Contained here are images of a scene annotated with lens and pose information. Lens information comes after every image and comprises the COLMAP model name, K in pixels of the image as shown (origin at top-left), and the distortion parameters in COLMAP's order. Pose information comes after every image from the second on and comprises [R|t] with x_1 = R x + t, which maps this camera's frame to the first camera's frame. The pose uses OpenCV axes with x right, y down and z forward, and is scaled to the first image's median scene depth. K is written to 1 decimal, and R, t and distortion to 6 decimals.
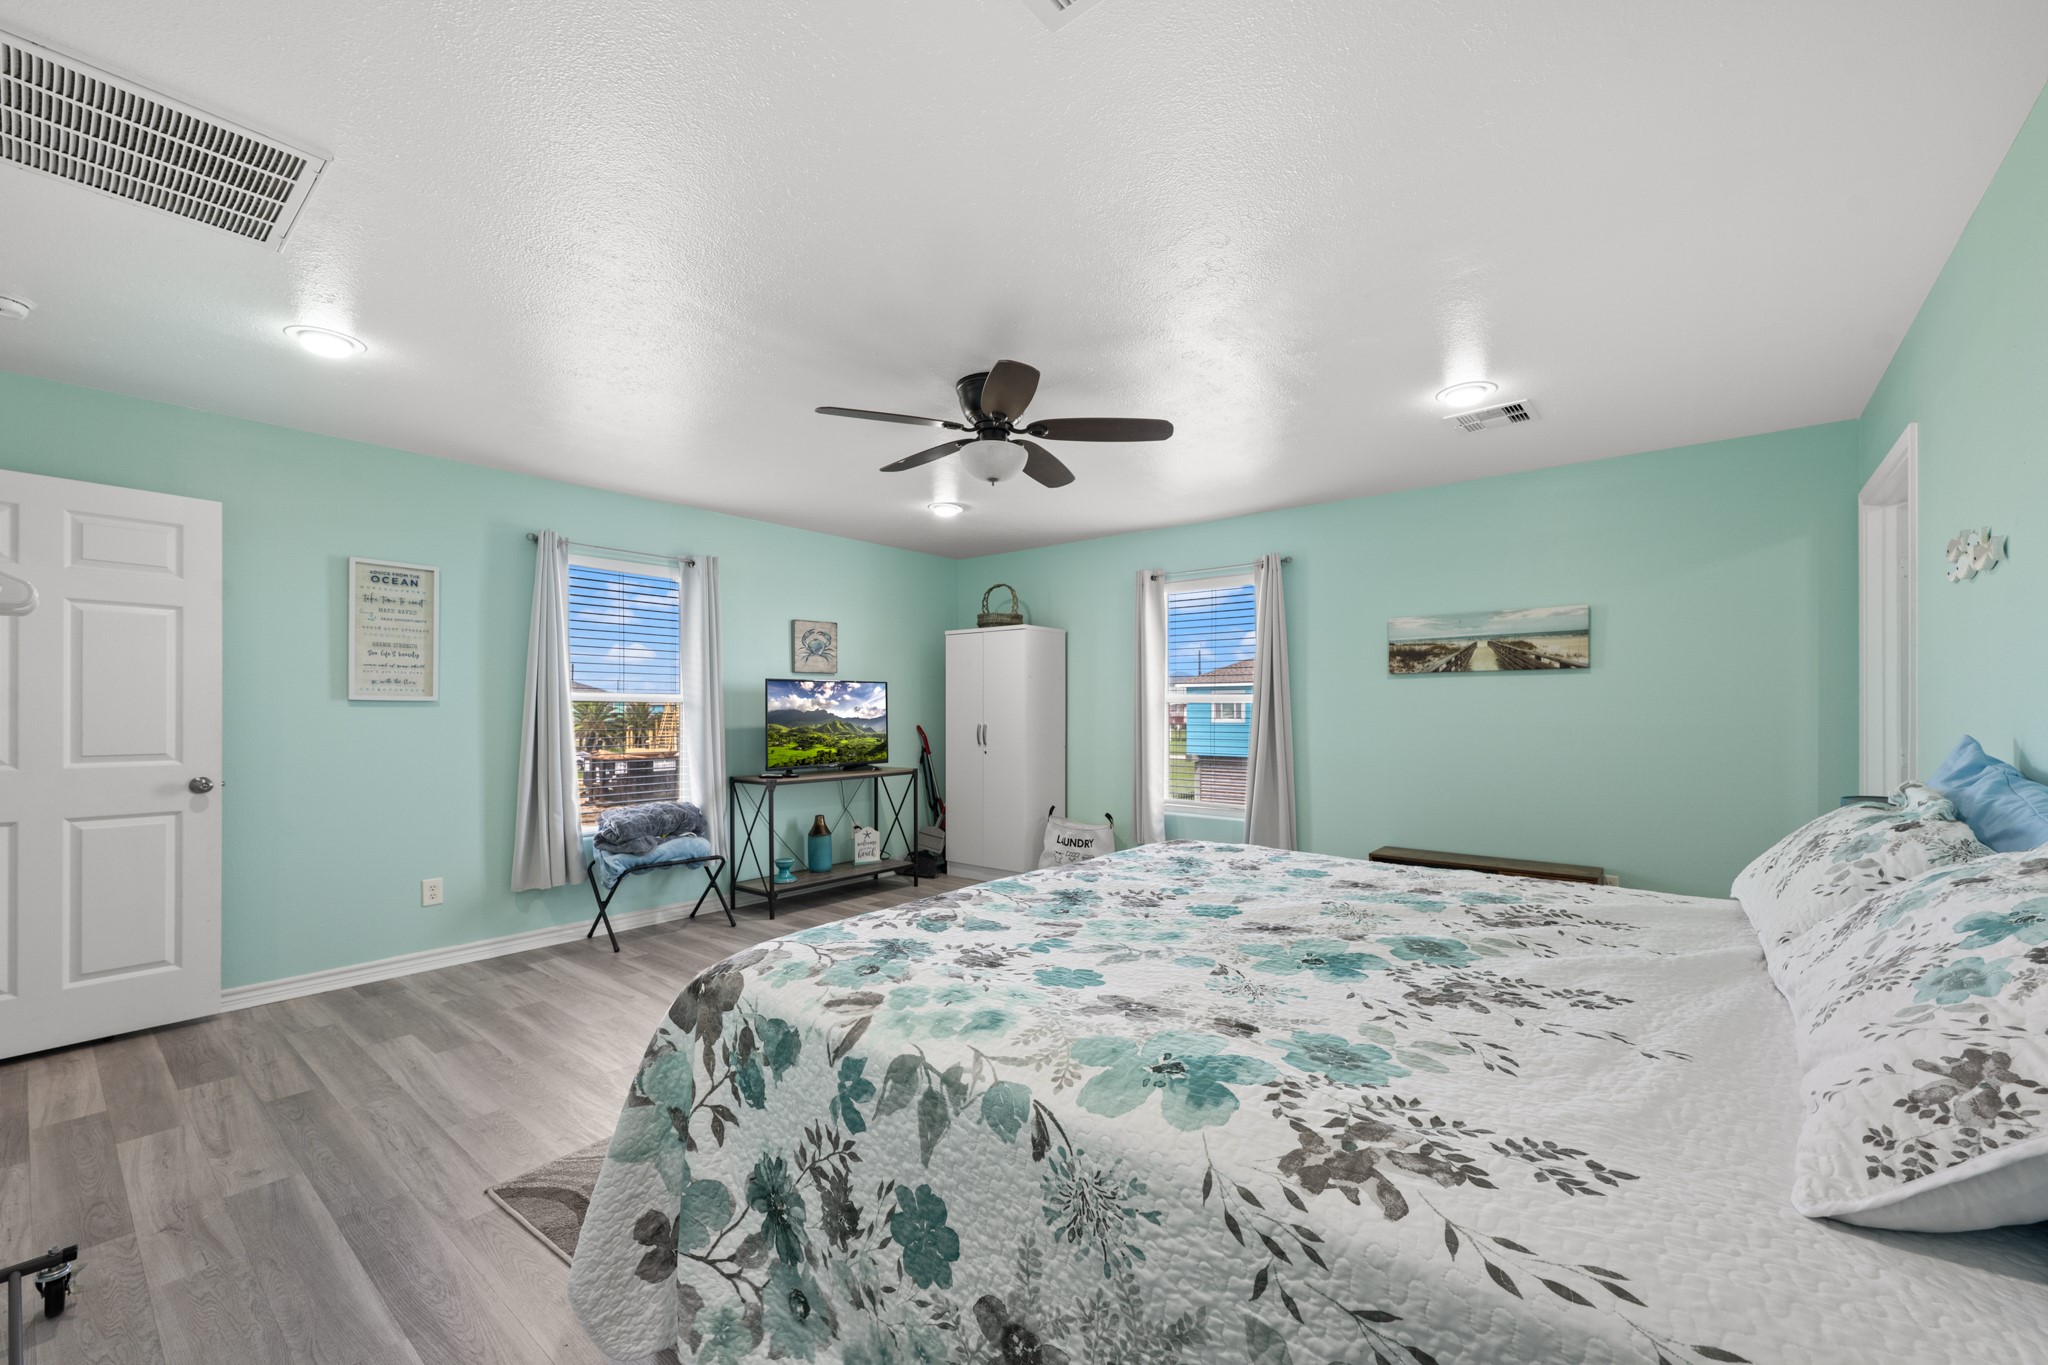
lens RADIAL K [[816.5, 0, 999.0], [0, 816.5, 694.2], [0, 0, 1]] dist [-0.000265, 0.000014]
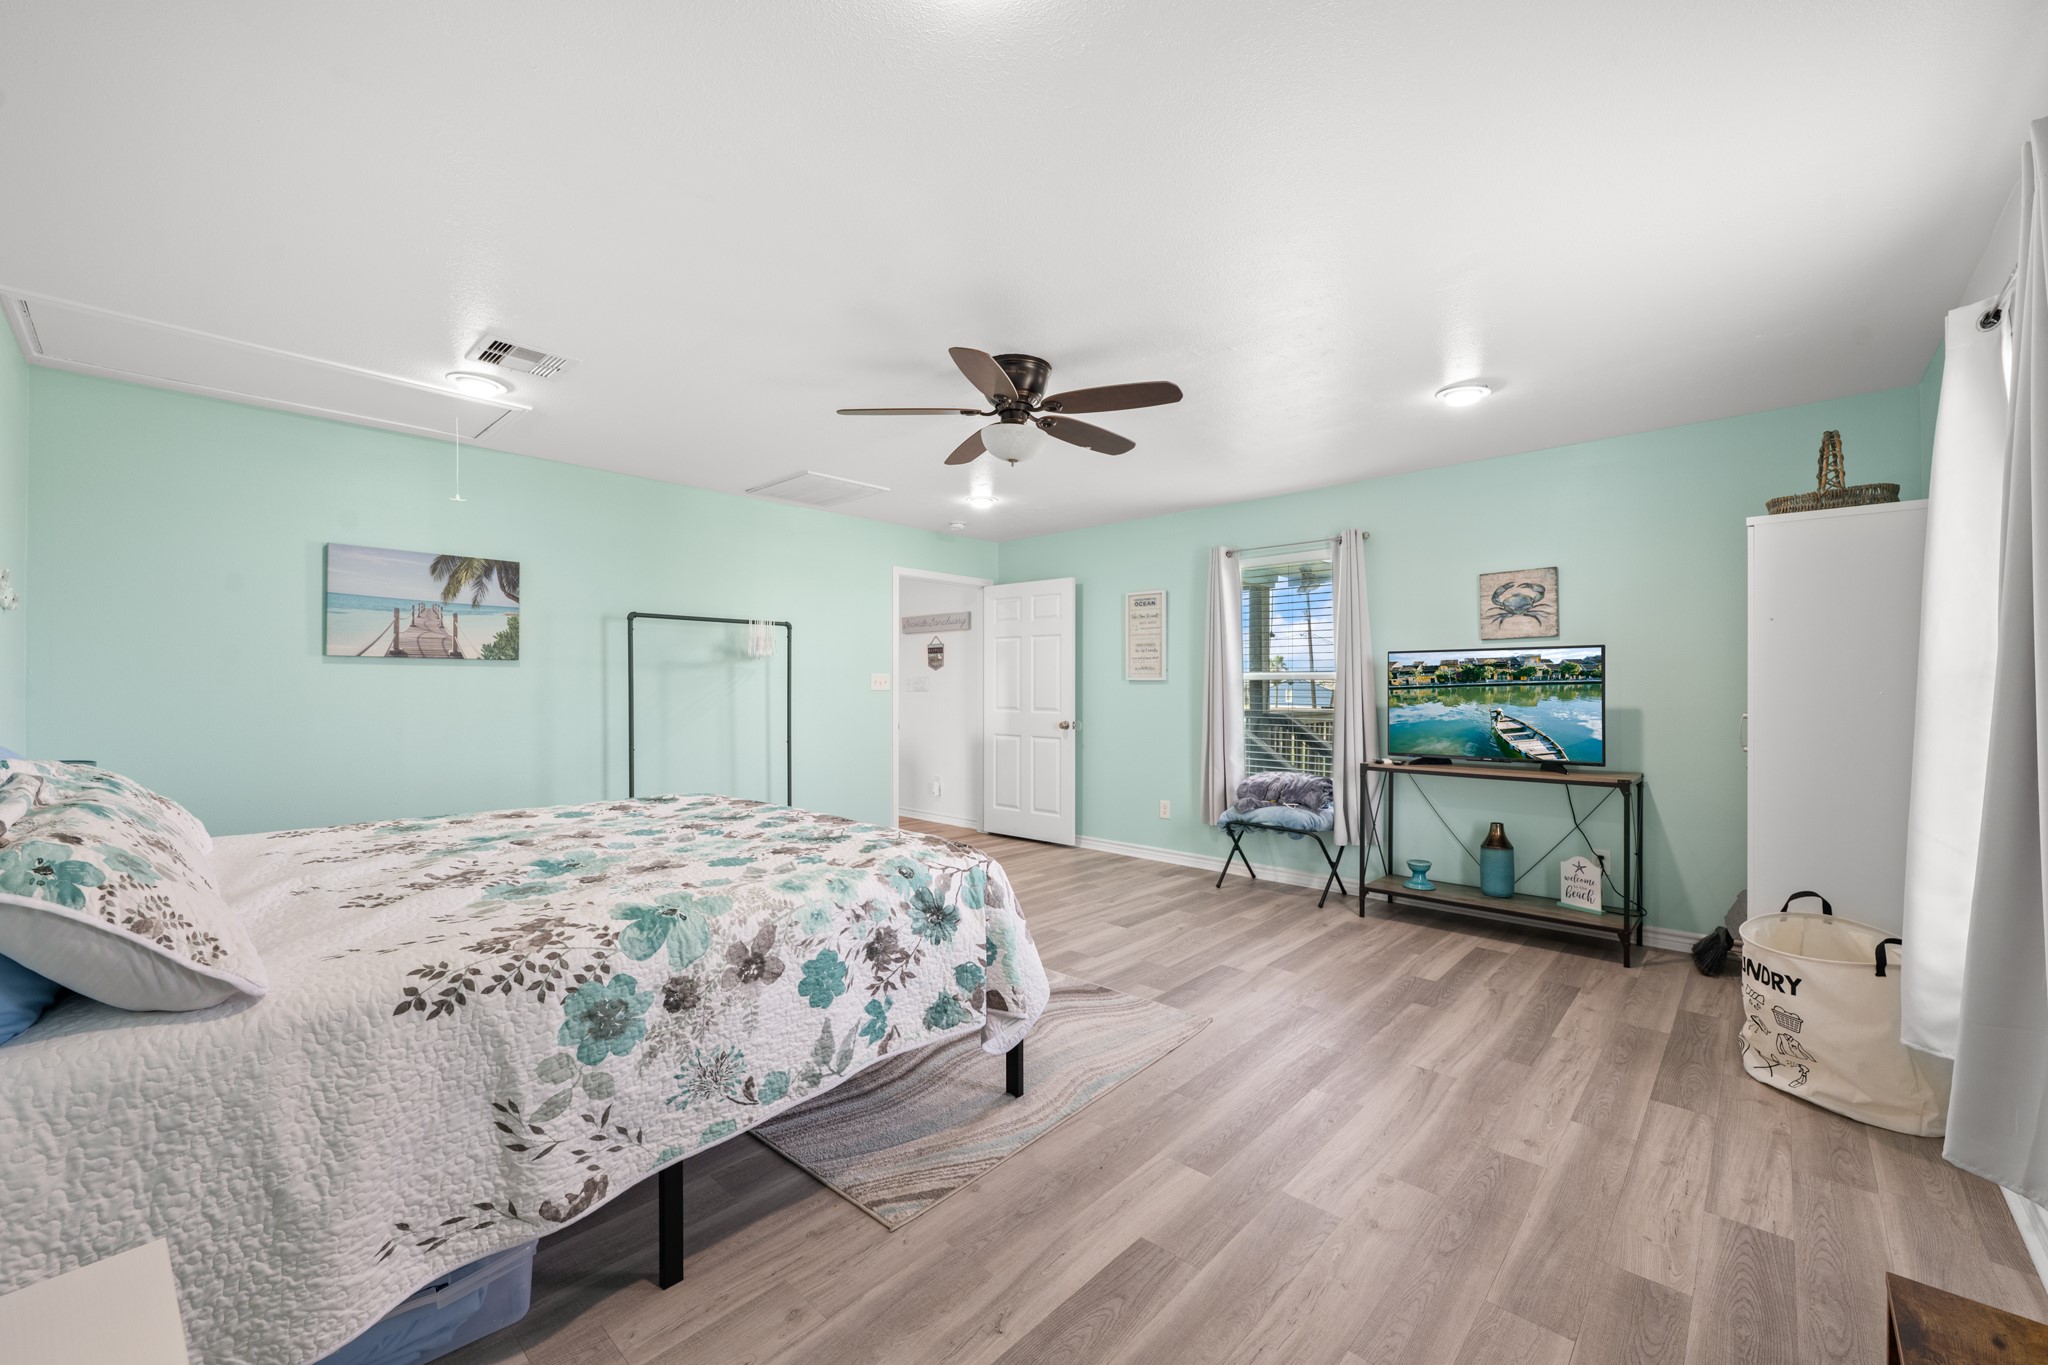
lens RADIAL K [[816.5, 0, 999.0], [0, 816.5, 694.2], [0, 0, 1]] dist [-0.000265, 0.000014]
pose [[-0.064431, 0.009245, -0.997879, 0.796486], [0.018241, 0.999801, 0.008085, 0.015141], [0.997755, -0.017682, -0.064586, 0.792427]]
